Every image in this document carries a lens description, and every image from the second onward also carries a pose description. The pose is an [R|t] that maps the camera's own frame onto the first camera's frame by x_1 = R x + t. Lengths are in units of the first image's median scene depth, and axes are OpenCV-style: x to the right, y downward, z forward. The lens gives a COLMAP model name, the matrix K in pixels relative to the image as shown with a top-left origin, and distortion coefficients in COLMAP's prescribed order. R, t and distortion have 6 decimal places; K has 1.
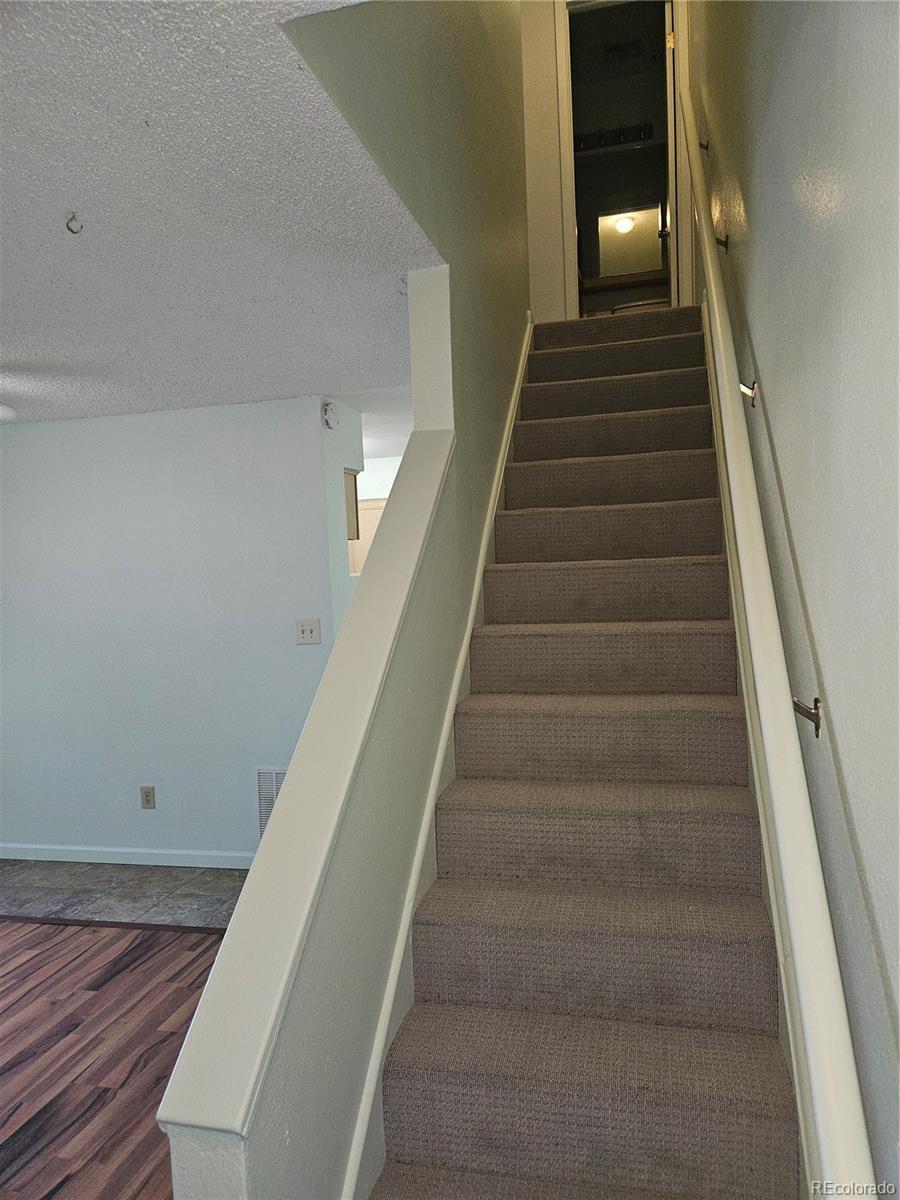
lens RADIAL K [[803.5, 0, 461.6], [0, 803.5, 591.8], [0, 0, 1]] dist [0.061738, -0.044165]
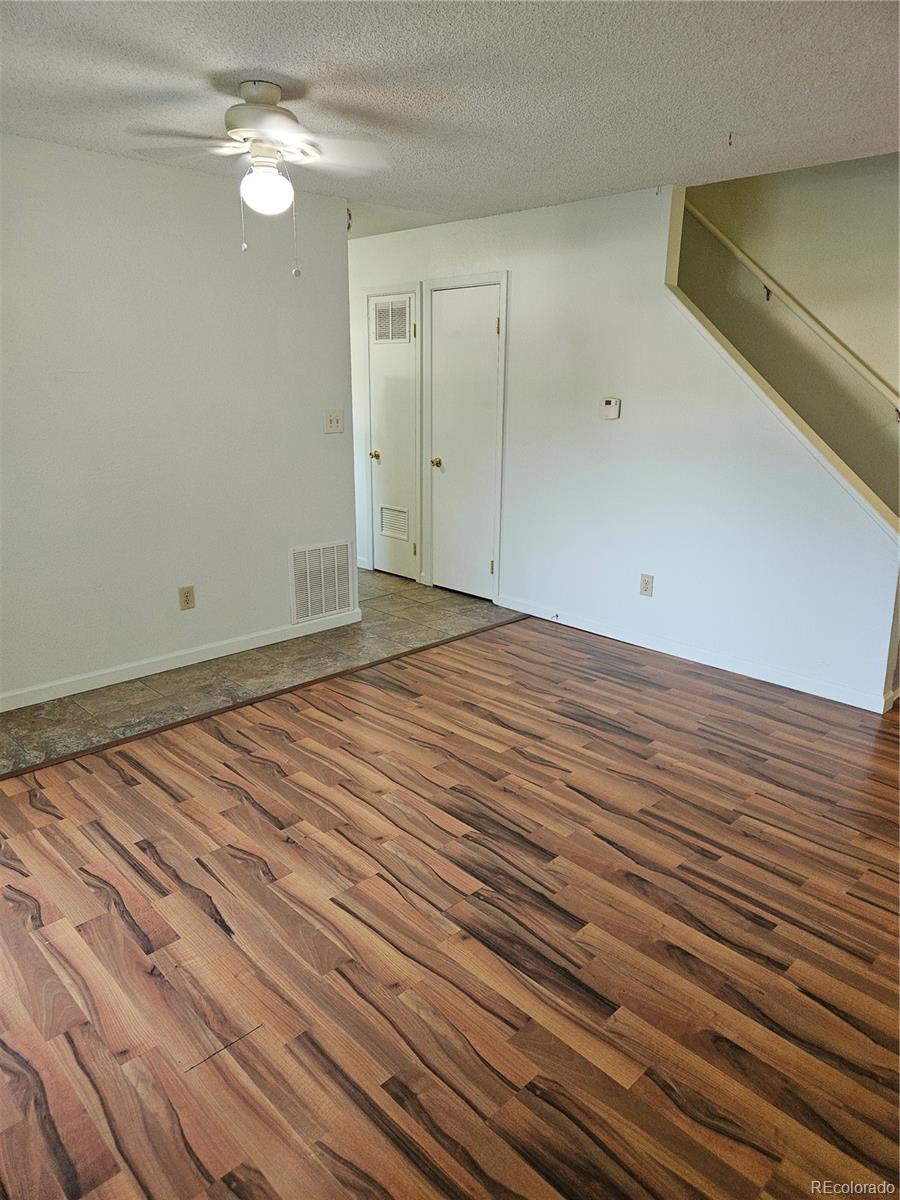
lens RADIAL K [[803.5, 0, 441.7], [0, 803.5, 606.8], [0, 0, 1]] dist [0.061738, -0.044165]
pose [[0.528839, -0.185721, 0.828153, -1.283122], [0.007184, 0.976709, 0.214448, 0.072464], [-0.848692, -0.107459, 0.517856, 0.298257]]
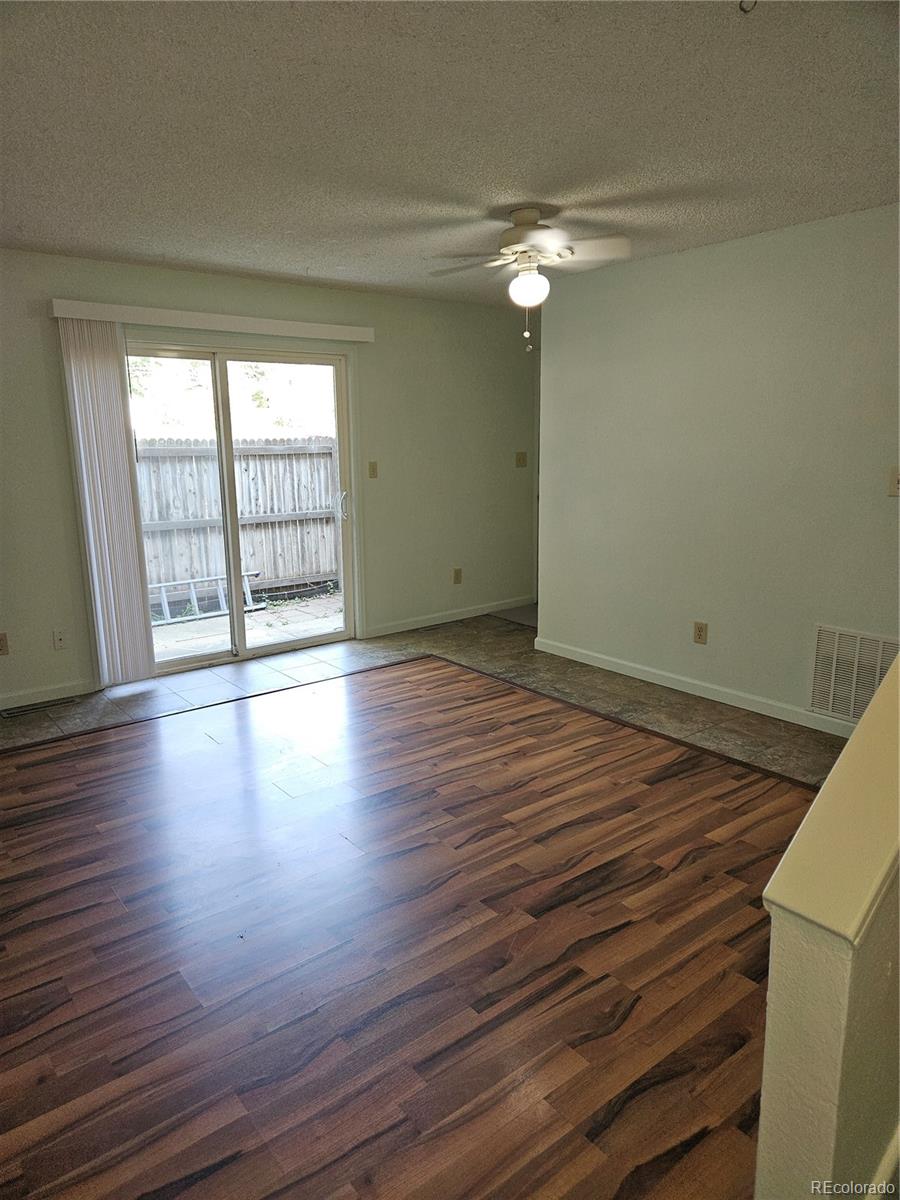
lens RADIAL K [[803.5, 0, 444.0], [0, 803.5, 591.7], [0, 0, 1]] dist [0.061738, -0.044165]
pose [[0.787484, 0.157723, -0.595813, -0.044349], [-0.053393, 0.980526, 0.188994, 0.028404], [0.614019, -0.117017, 0.780569, -0.007122]]
